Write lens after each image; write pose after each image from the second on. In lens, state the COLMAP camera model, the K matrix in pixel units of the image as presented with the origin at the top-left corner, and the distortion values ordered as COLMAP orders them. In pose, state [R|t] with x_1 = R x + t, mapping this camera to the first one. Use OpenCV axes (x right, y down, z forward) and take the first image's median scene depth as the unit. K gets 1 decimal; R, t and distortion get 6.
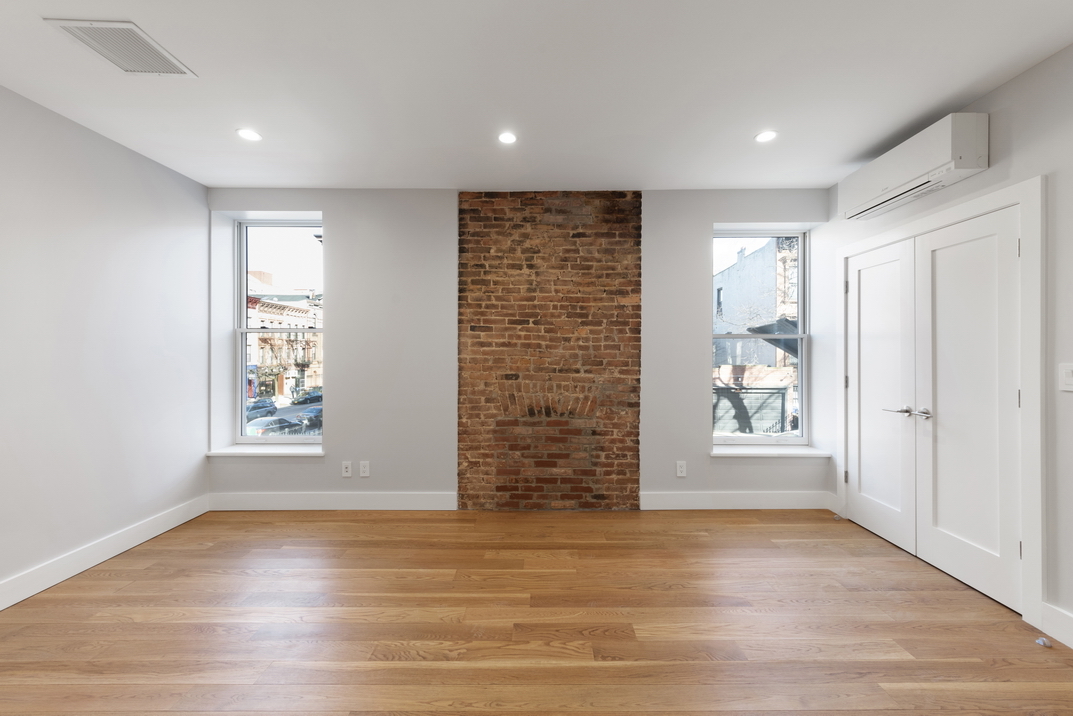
lens RADIAL K [[427.8, 0, 519.2], [0, 427.8, 353.0], [0, 0, 1]] dist [0.012425, -0.001096]
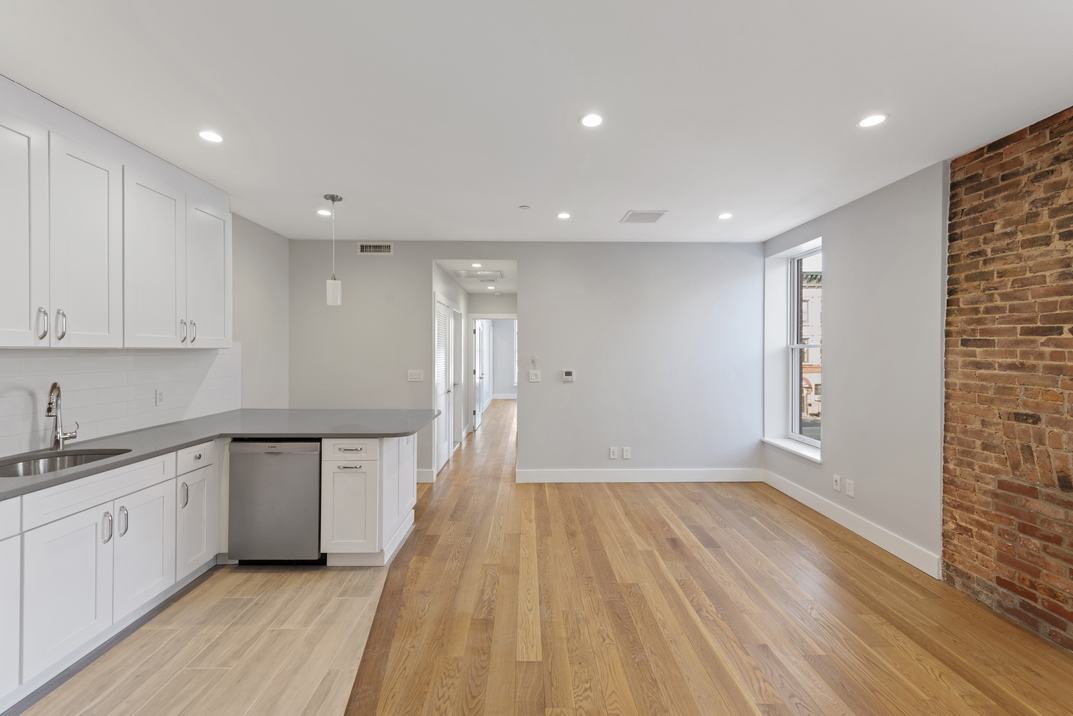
lens RADIAL K [[427.8, 0, 535.6], [0, 427.8, 353.3], [0, 0, 1]] dist [0.012425, -0.001096]
pose [[0.025796, 0.006124, -0.999648, 0.605568], [0.000082, 0.999981, 0.006129, -0.044288], [0.999667, -0.000240, 0.025795, 0.255505]]
